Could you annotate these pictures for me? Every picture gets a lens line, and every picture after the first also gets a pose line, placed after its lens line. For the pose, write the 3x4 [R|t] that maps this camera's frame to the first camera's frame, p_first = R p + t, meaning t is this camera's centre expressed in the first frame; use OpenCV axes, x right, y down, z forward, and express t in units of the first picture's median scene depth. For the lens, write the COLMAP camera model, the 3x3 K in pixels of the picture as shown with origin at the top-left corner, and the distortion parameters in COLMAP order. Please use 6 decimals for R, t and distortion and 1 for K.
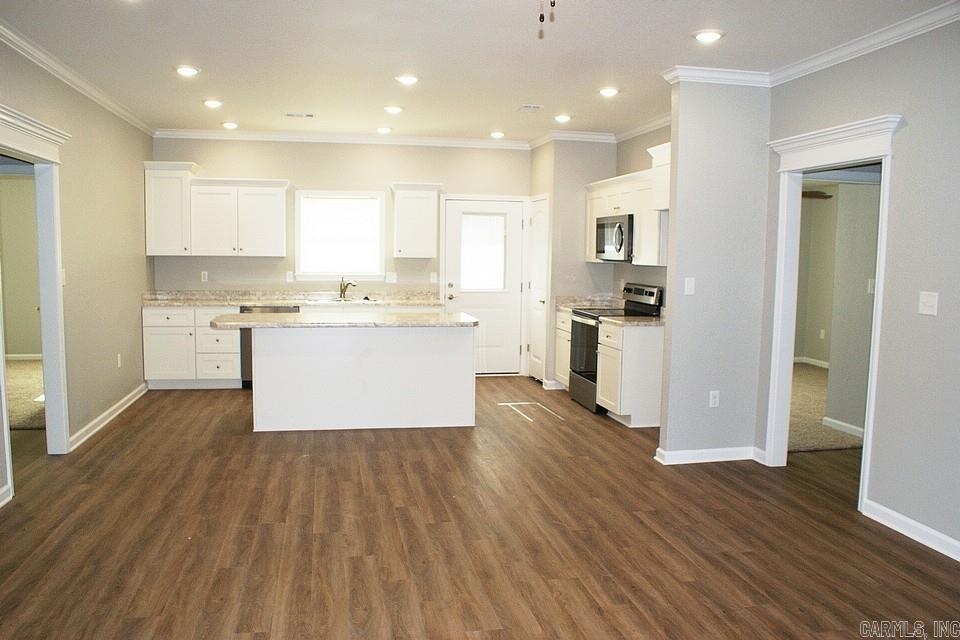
lens RADIAL K [[766.8, 0, 465.7], [0, 766.8, 319.7], [0, 0, 1]] dist [-0.146754, 0.118941]
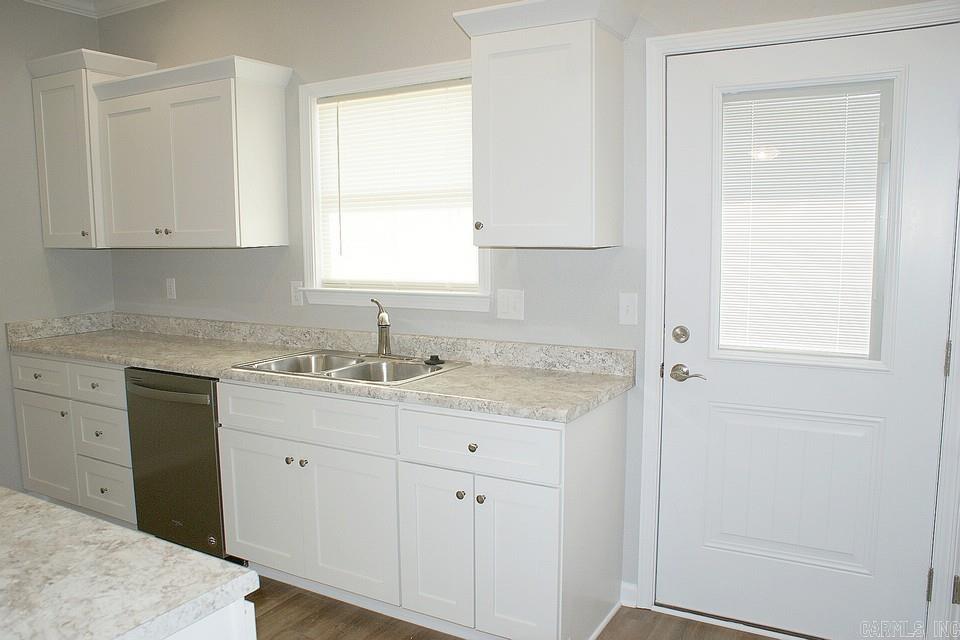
lens RADIAL K [[766.8, 0, 476.3], [0, 766.8, 327.7], [0, 0, 1]] dist [-0.146754, 0.118941]
pose [[0.756828, 0.059936, -0.650860, 0.143541], [-0.038250, 0.998142, 0.047439, -0.072619], [0.652494, -0.011008, 0.757714, 0.880858]]
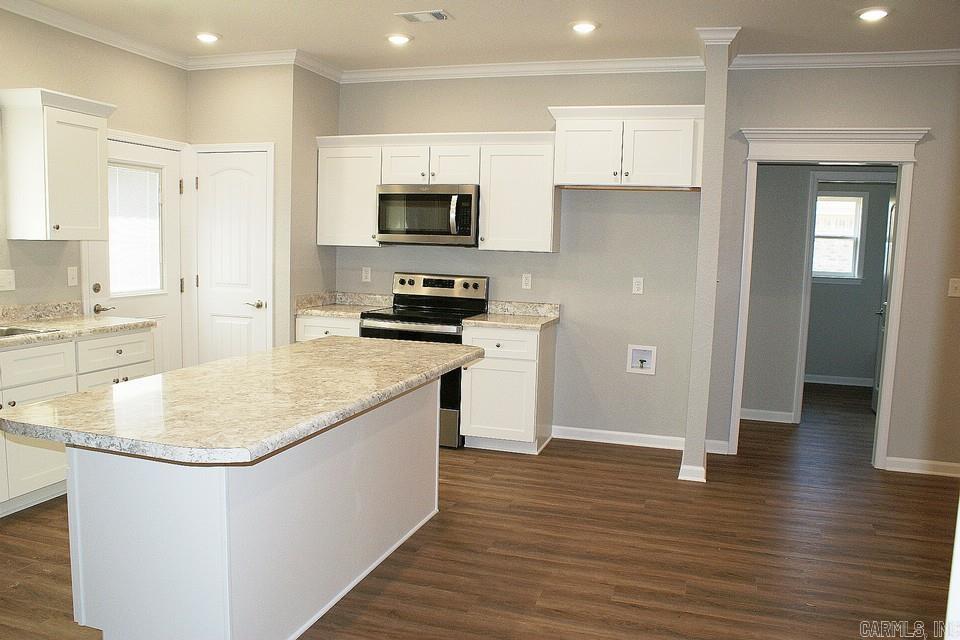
lens RADIAL K [[766.8, 0, 473.5], [0, 766.8, 318.5], [0, 0, 1]] dist [-0.146754, 0.118941]
pose [[0.472082, -0.088520, 0.877099, -0.458769], [0.057029, 0.995928, 0.069817, -0.055456], [-0.879708, 0.017061, 0.475208, 0.607524]]
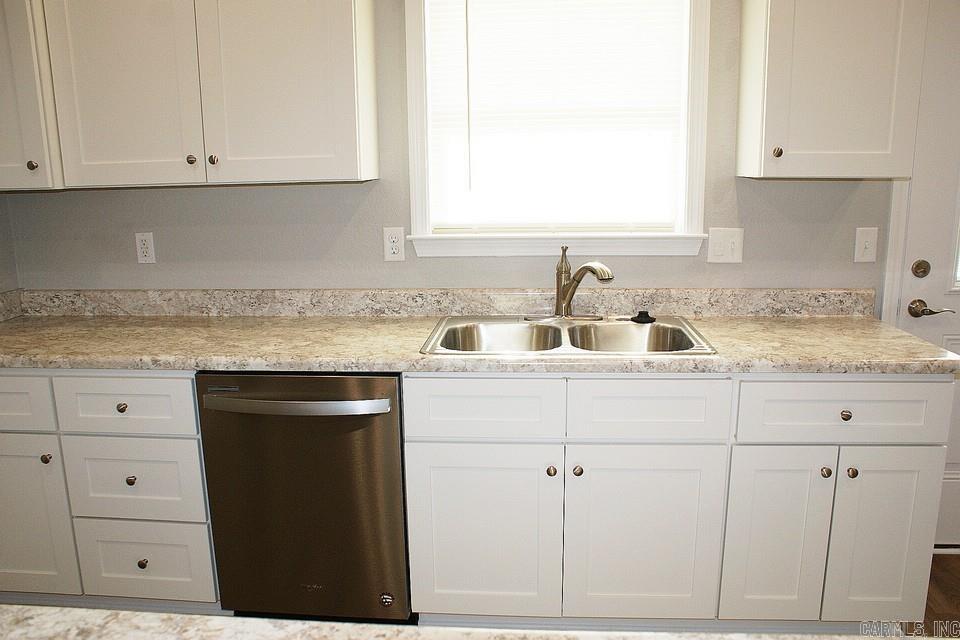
lens RADIAL K [[766.8, 0, 484.6], [0, 766.8, 326.7], [0, 0, 1]] dist [-0.146754, 0.118941]
pose [[0.967496, 0.026221, -0.251522, -0.137318], [0.004081, 0.992861, 0.119206, -0.071173], [0.252852, -0.116358, 0.960482, 0.832839]]
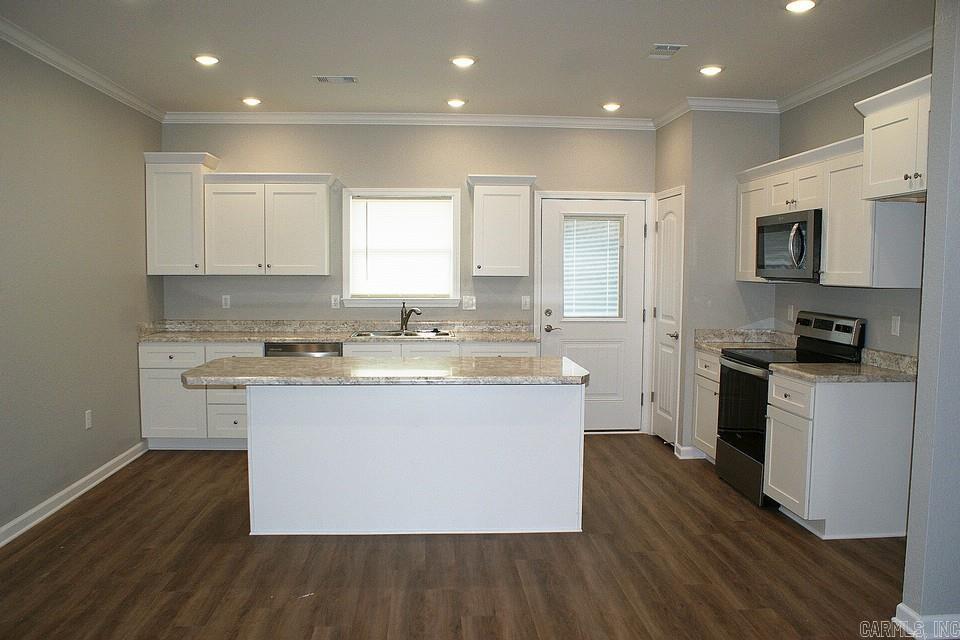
lens RADIAL K [[766.8, 0, 468.5], [0, 766.8, 327.8], [0, 0, 1]] dist [-0.146754, 0.118941]
pose [[0.991711, 0.002187, -0.128472, -0.001176], [-0.003755, 0.999921, -0.011971, -0.025520], [0.128435, 0.012354, 0.991641, 0.305230]]
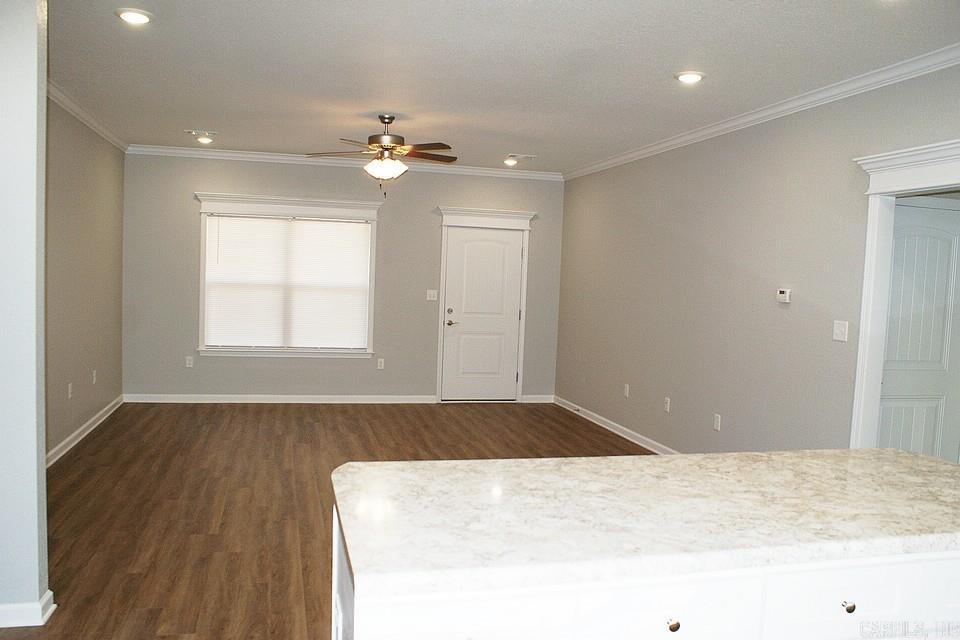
lens RADIAL K [[766.8, 0, 472.2], [0, 766.8, 328.6], [0, 0, 1]] dist [-0.146754, 0.118941]
pose [[-0.997235, -0.039849, -0.062721, -0.020541], [-0.049627, 0.985376, 0.163005, -0.107390], [0.055309, 0.165667, -0.984630, 1.163483]]
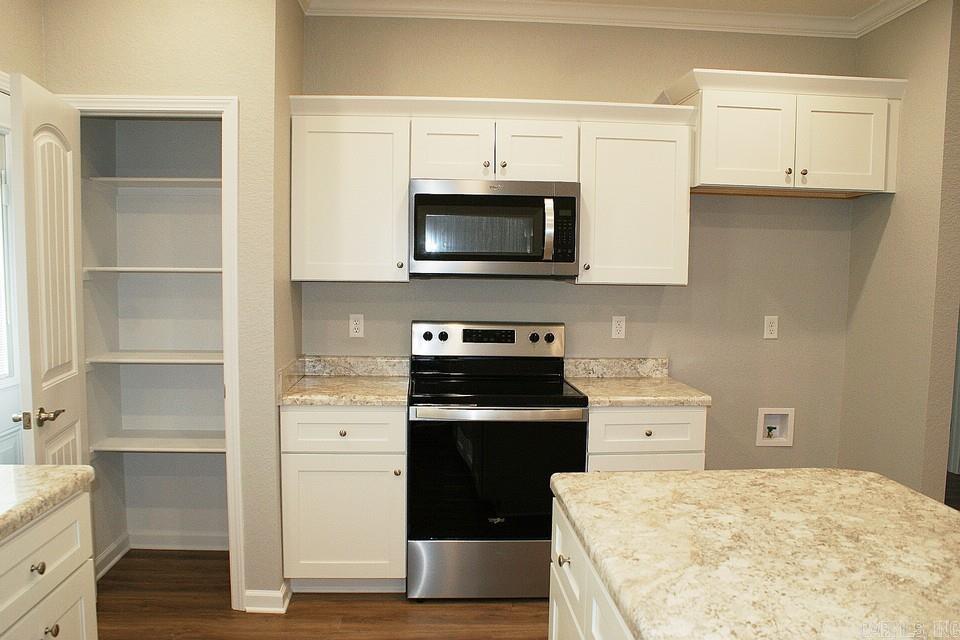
lens RADIAL K [[766.8, 0, 475.7], [0, 766.8, 325.2], [0, 0, 1]] dist [-0.146754, 0.118941]
pose [[0.114193, -0.086262, 0.989707, -0.280116], [0.078714, 0.993877, 0.077543, -0.086328], [-0.990335, 0.069048, 0.120283, 0.967228]]
